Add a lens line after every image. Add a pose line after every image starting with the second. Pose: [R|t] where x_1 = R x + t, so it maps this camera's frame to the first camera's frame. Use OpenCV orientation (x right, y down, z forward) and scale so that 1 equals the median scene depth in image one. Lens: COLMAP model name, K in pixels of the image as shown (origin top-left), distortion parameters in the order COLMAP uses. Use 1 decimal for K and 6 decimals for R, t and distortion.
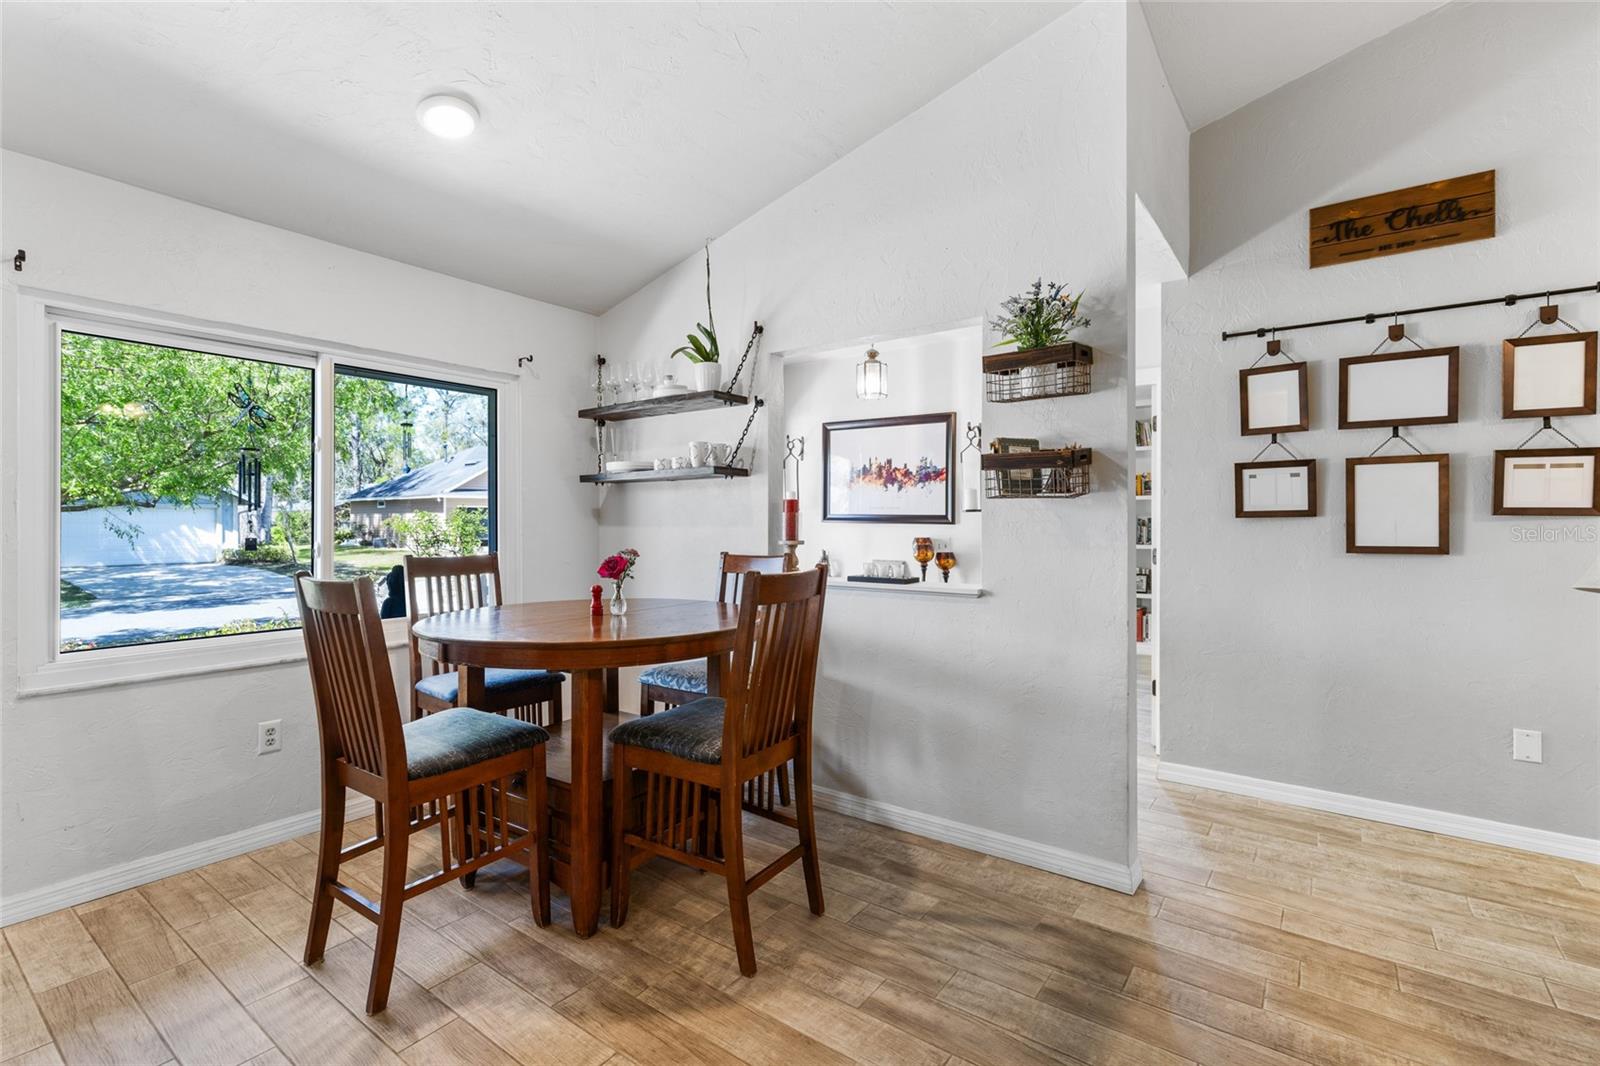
lens RADIAL K [[731.2, 0, 799.0], [0, 731.2, 523.7], [0, 0, 1]] dist [0.003015, 0.000596]
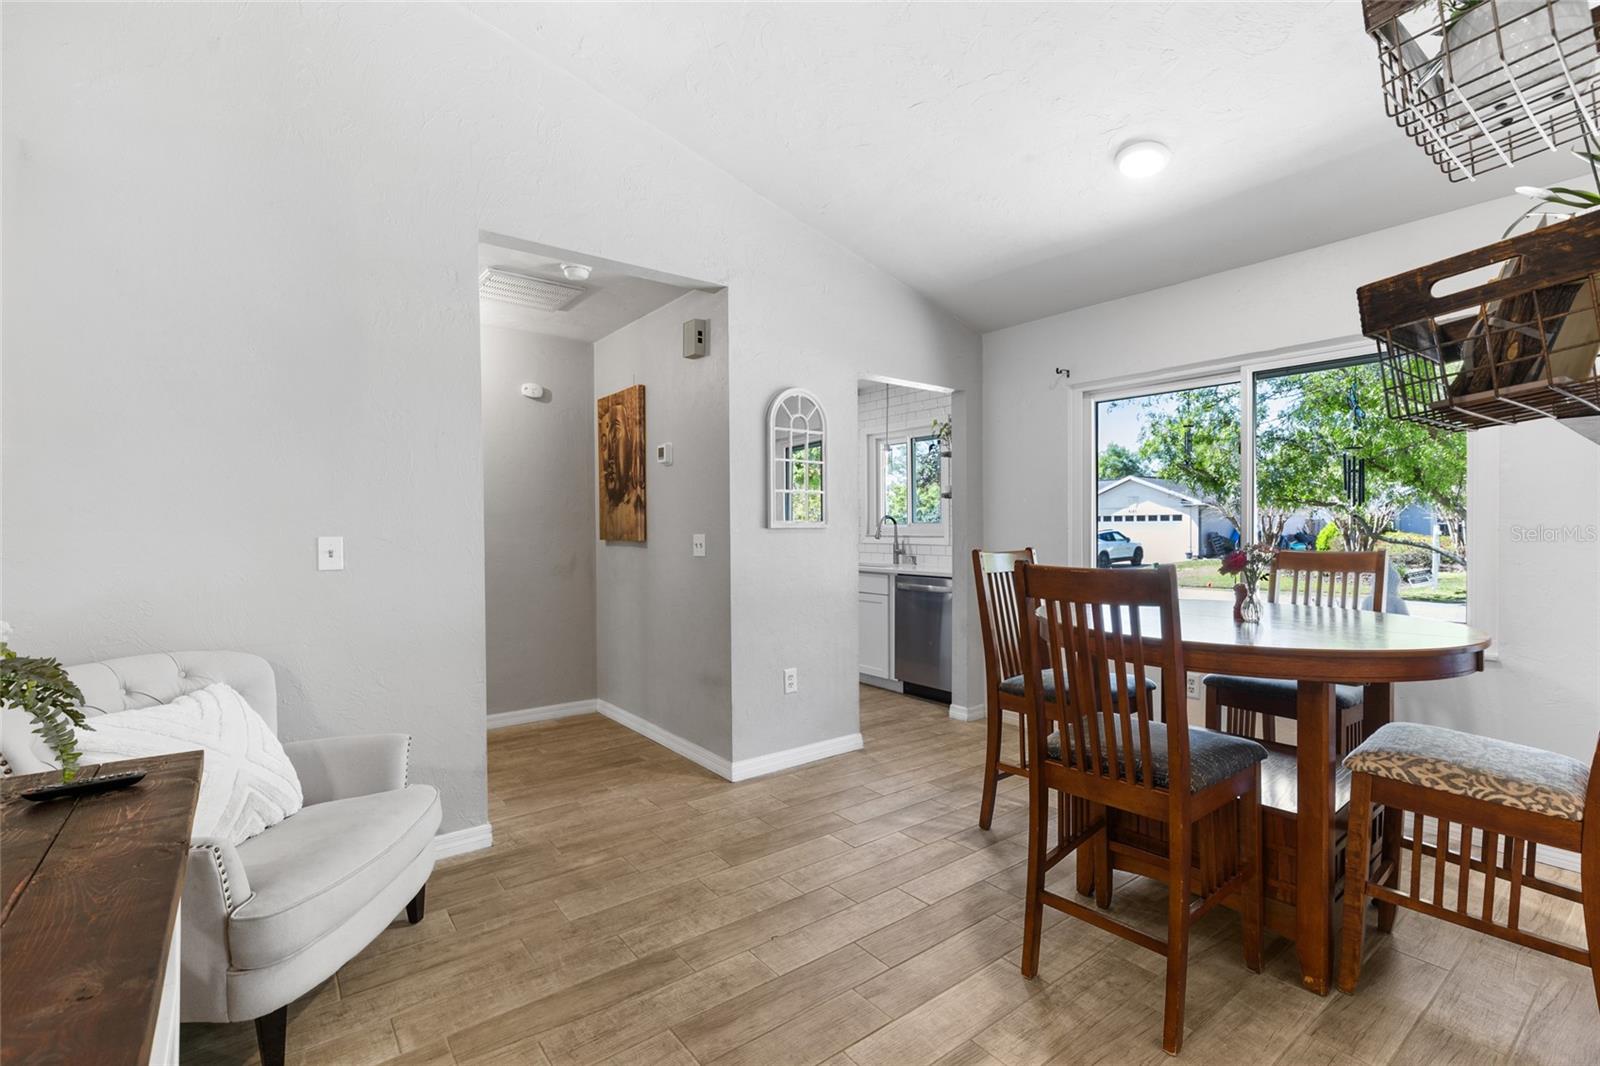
lens RADIAL K [[721.4, 0, 800.0], [0, 721.4, 533.0], [0, 0, 1]] dist [0.002806, 0.000122]
pose [[-0.272884, 0.016743, -0.961901, 0.604530], [0.008471, 0.999852, 0.015001, 0.002440], [0.962010, -0.004055, -0.272985, 0.624967]]
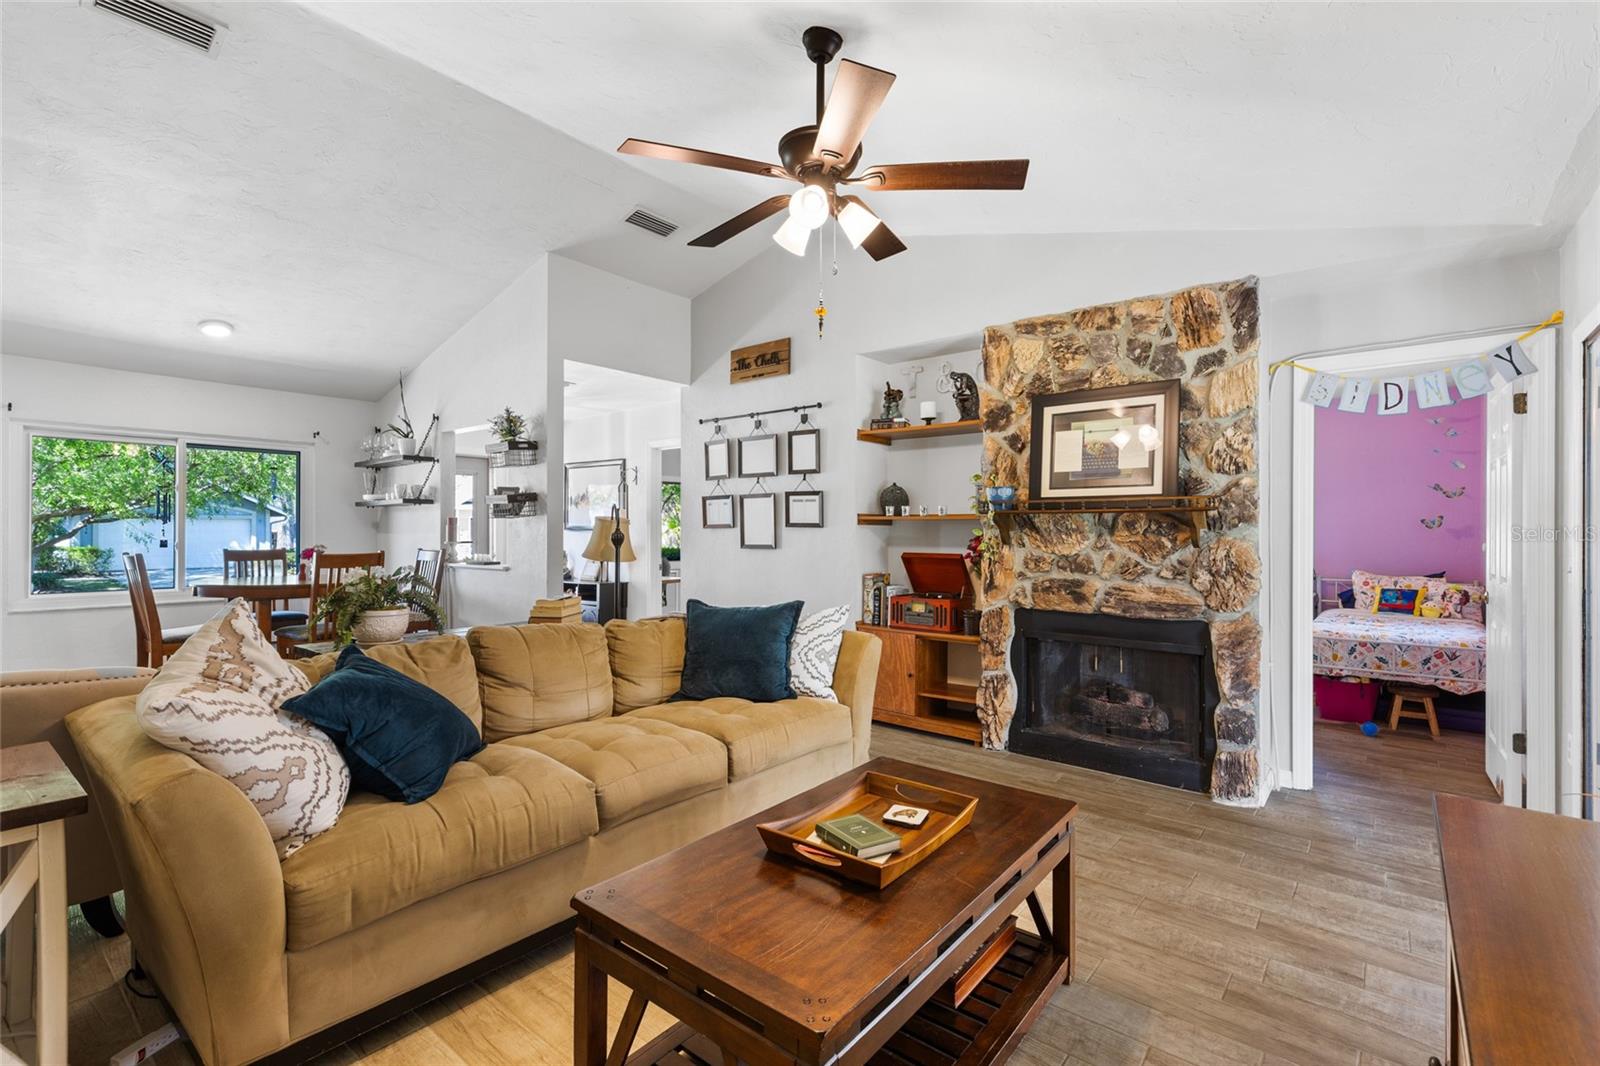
lens RADIAL K [[721.4, 0, 800.0], [0, 721.4, 533.0], [0, 0, 1]] dist [0.002806, 0.000122]
pose [[0.998844, 0.001026, -0.048061, 0.960569], [-0.001021, 0.999999, 0.000140, 0.002252], [0.048061, -0.000091, 0.998844, -0.712083]]
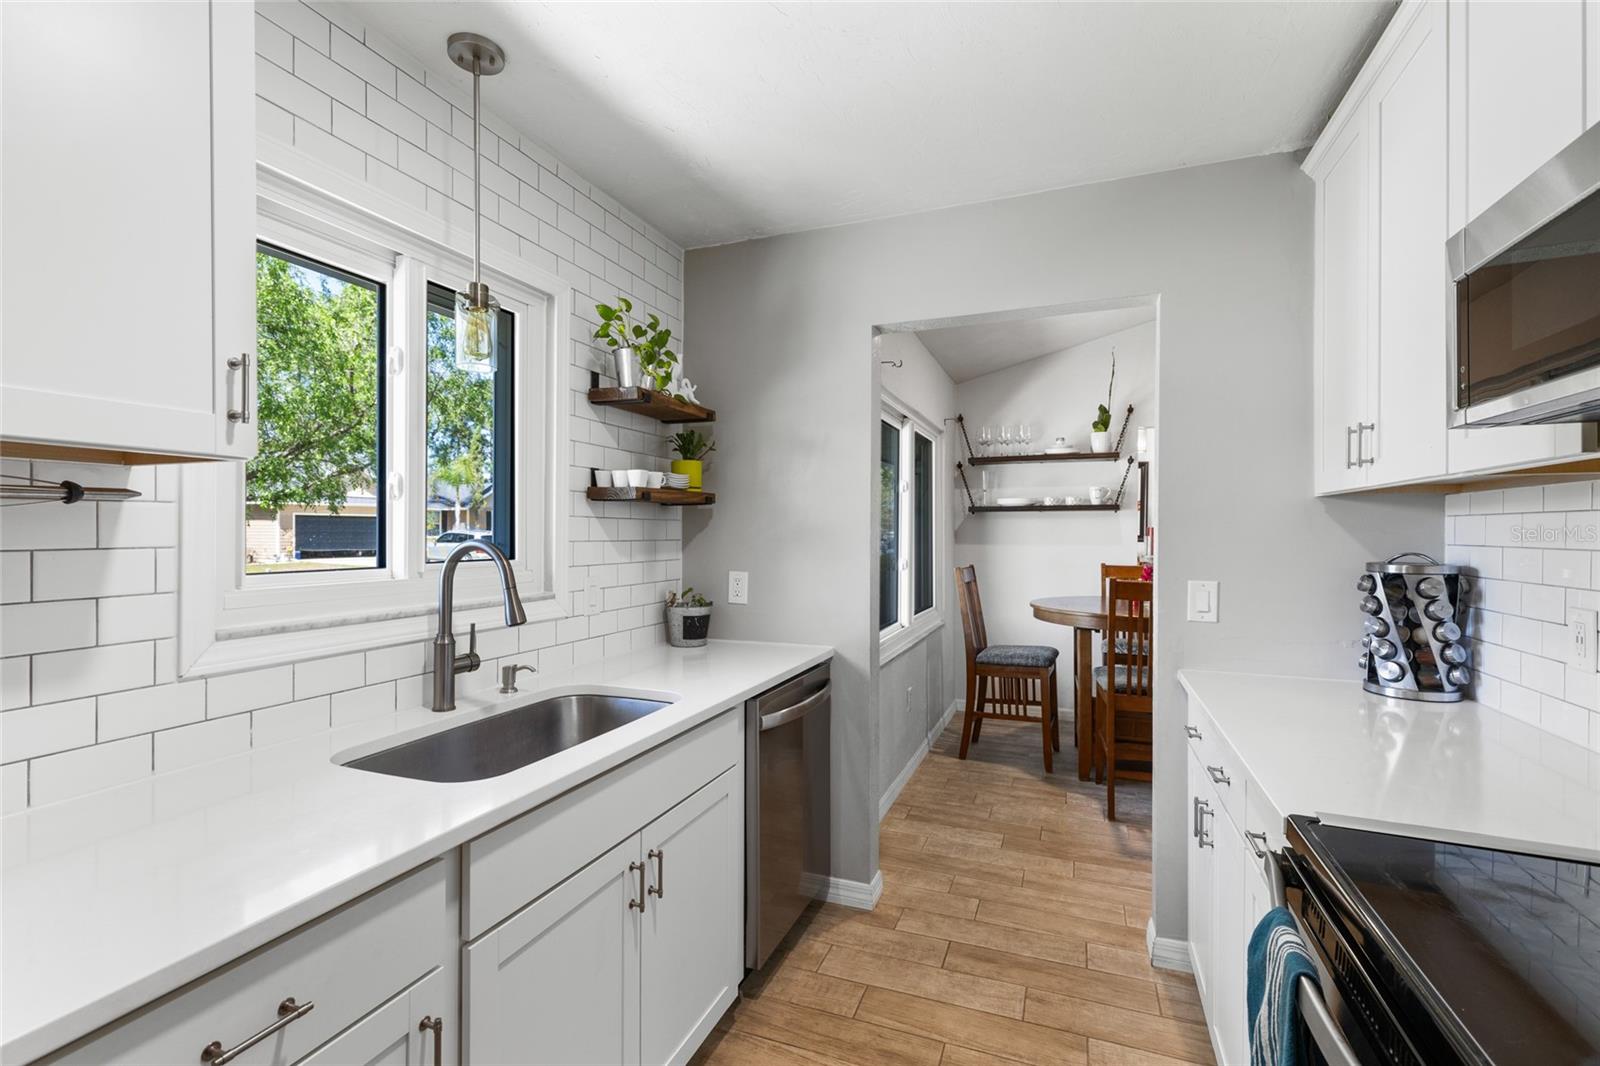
lens RADIAL K [[721.4, 0, 800.0], [0, 721.4, 533.0], [0, 0, 1]] dist [0.002806, 0.000122]
pose [[0.963409, 0.005019, 0.267989, -1.162838], [-0.004495, 0.999987, -0.002568, -0.015374], [-0.267999, 0.001269, 0.963418, -0.227283]]
